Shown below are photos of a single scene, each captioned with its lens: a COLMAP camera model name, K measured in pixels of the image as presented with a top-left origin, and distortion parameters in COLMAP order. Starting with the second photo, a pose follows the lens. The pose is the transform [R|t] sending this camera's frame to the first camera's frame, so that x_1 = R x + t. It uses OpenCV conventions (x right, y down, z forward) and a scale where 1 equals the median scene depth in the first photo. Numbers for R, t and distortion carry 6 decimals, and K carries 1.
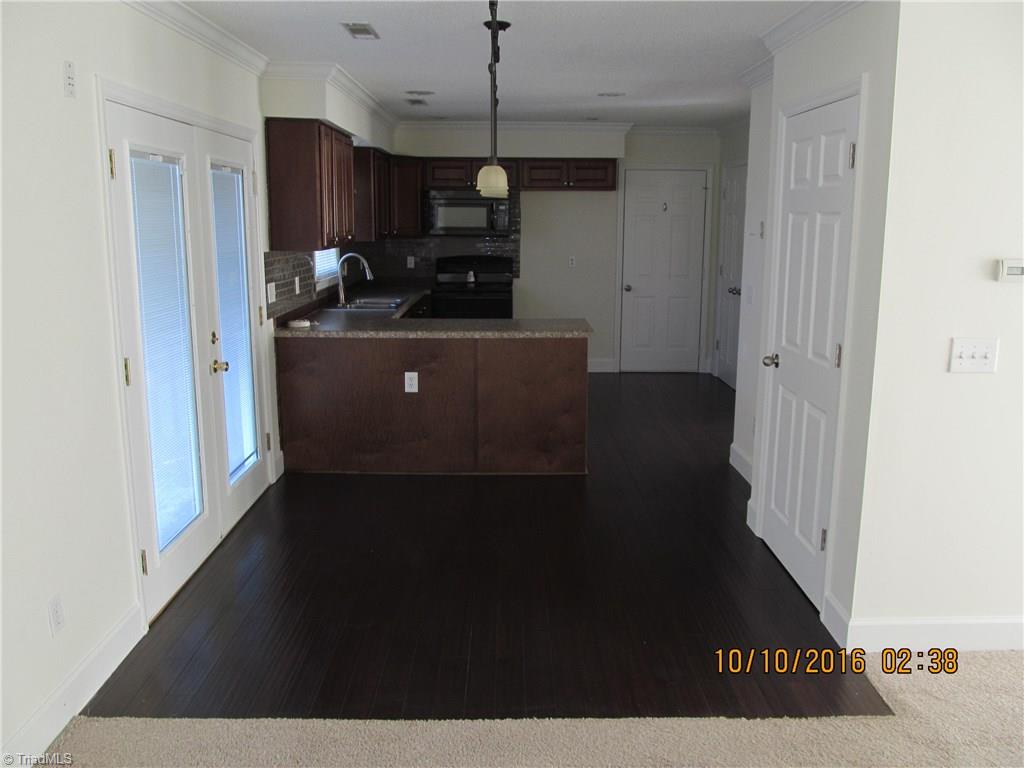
lens RADIAL K [[884.0, 0, 512.0], [0, 884.0, 384.0], [0, 0, 1]] dist [-0.003544, 0.000993]
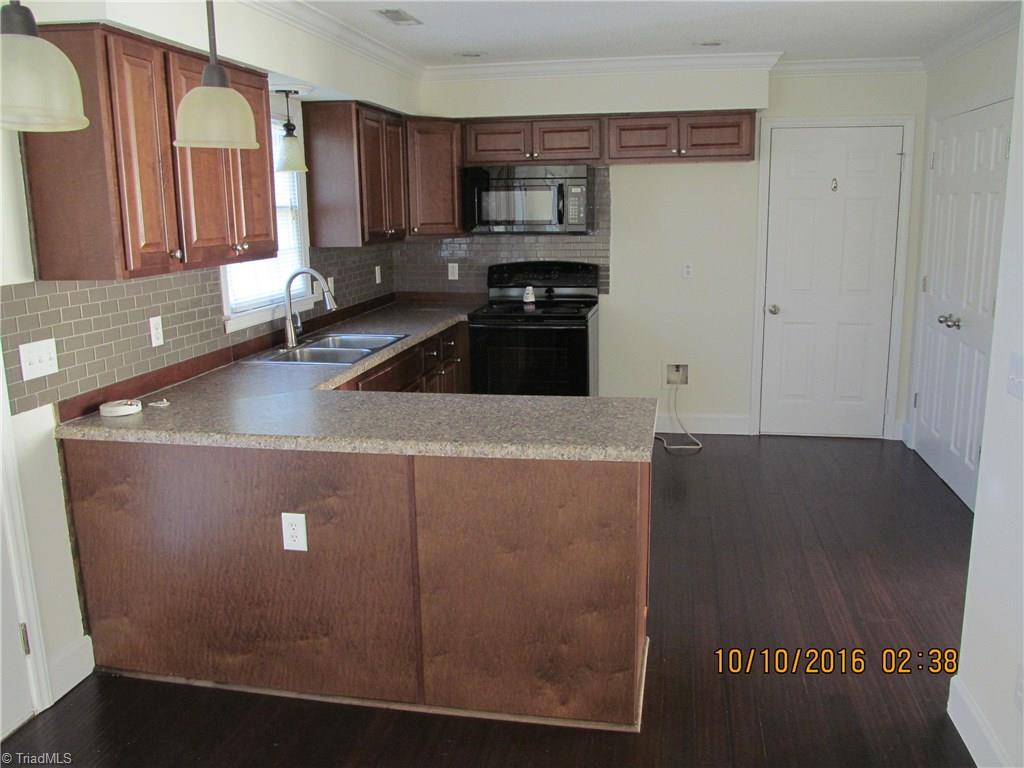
lens RADIAL K [[868.8, 0, 512.0], [0, 868.8, 384.0], [0, 0, 1]] dist [-0.042258, 0.006740]
pose [[0.980618, 0.019767, -0.194929, 0.072021], [-0.016339, 0.999683, 0.019178, -0.066862], [0.195246, -0.015622, 0.980630, 0.355274]]
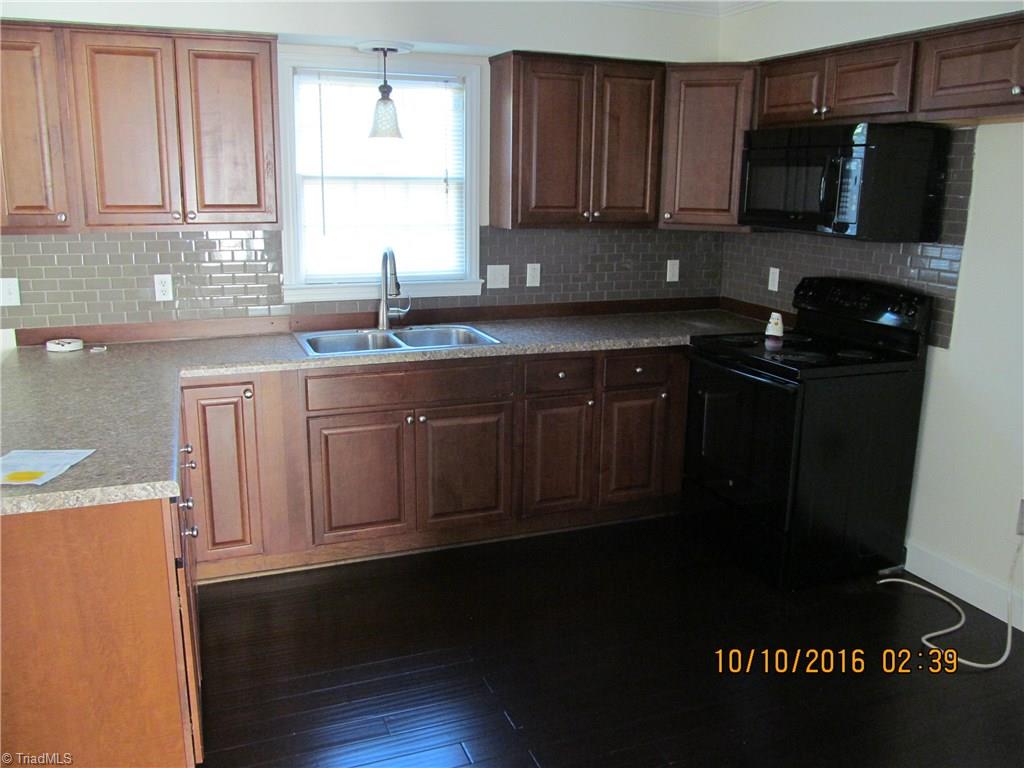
lens RADIAL K [[845.6, 0, 517.7], [0, 845.6, 378.0], [0, 0, 1]] dist [-0.057501, 0.009607]
pose [[0.357458, 0.211917, -0.909568, 0.301611], [-0.187183, 0.970411, 0.152531, -0.137708], [0.914979, 0.115732, 0.386549, 0.735535]]
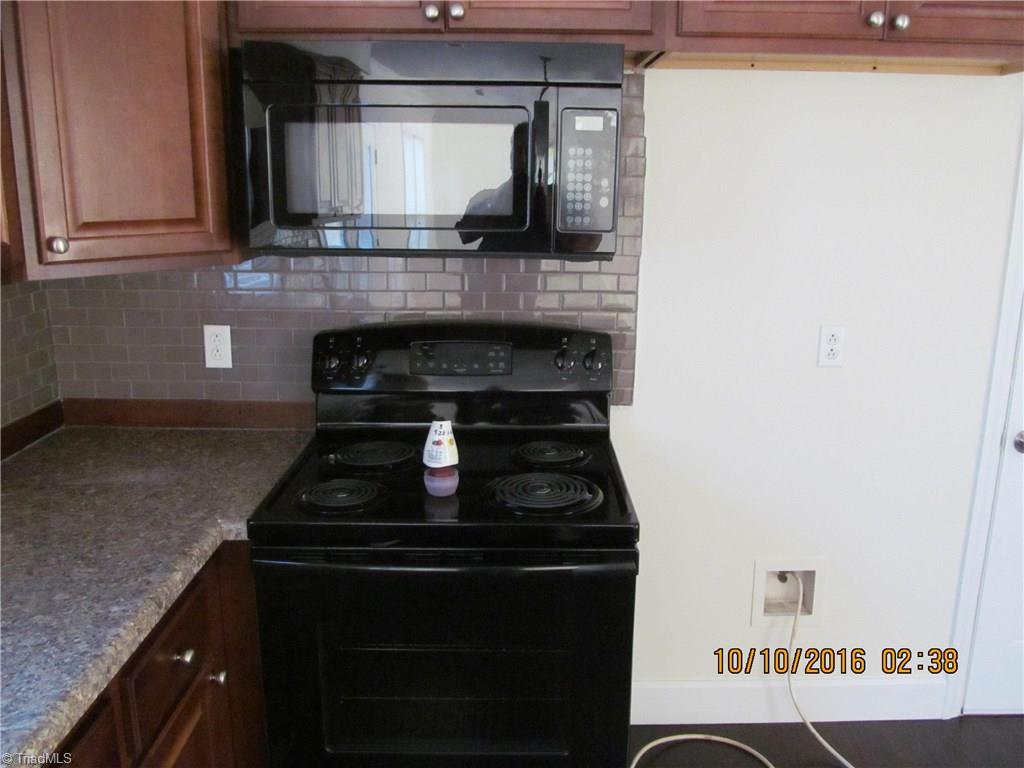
lens RADIAL K [[836.7, 0, 512.0], [0, 836.7, 384.0], [0, 0, 1]] dist [-0.067253, 0.002157]
pose [[0.999995, 0.003010, 0.000669, -0.029732], [-0.003039, 0.998729, 0.050312, -0.149086], [-0.000517, -0.050314, 0.998733, 0.807024]]
